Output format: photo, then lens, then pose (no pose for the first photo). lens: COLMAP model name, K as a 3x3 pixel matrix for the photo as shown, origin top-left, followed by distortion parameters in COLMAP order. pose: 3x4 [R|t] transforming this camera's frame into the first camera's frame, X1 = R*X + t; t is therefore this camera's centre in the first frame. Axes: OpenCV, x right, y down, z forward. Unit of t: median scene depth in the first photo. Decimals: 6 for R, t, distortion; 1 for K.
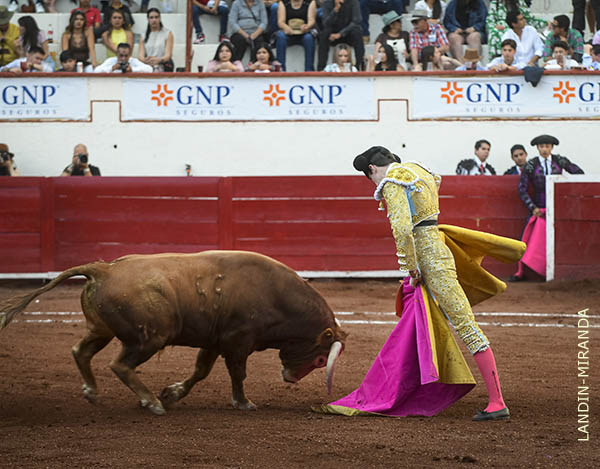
lens RADIAL K [[2080.4, 0, 300.1], [0, 2080.4, 234.7], [0, 0, 1]] dist [0.443122, 0.000000]
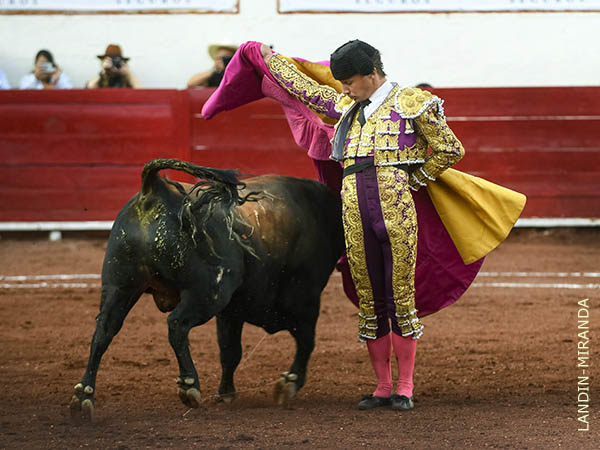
lens RADIAL K [[2790.0, 0, 300.0], [0, 2790.0, 224.7], [0, 0, 1]] dist [0.087511, 0.000000]
pose [[0.998258, -0.003585, 0.058899, -0.135769], [0.002342, 0.999774, 0.021152, -0.000937], [-0.058961, -0.020978, 0.998040, 0.027723]]
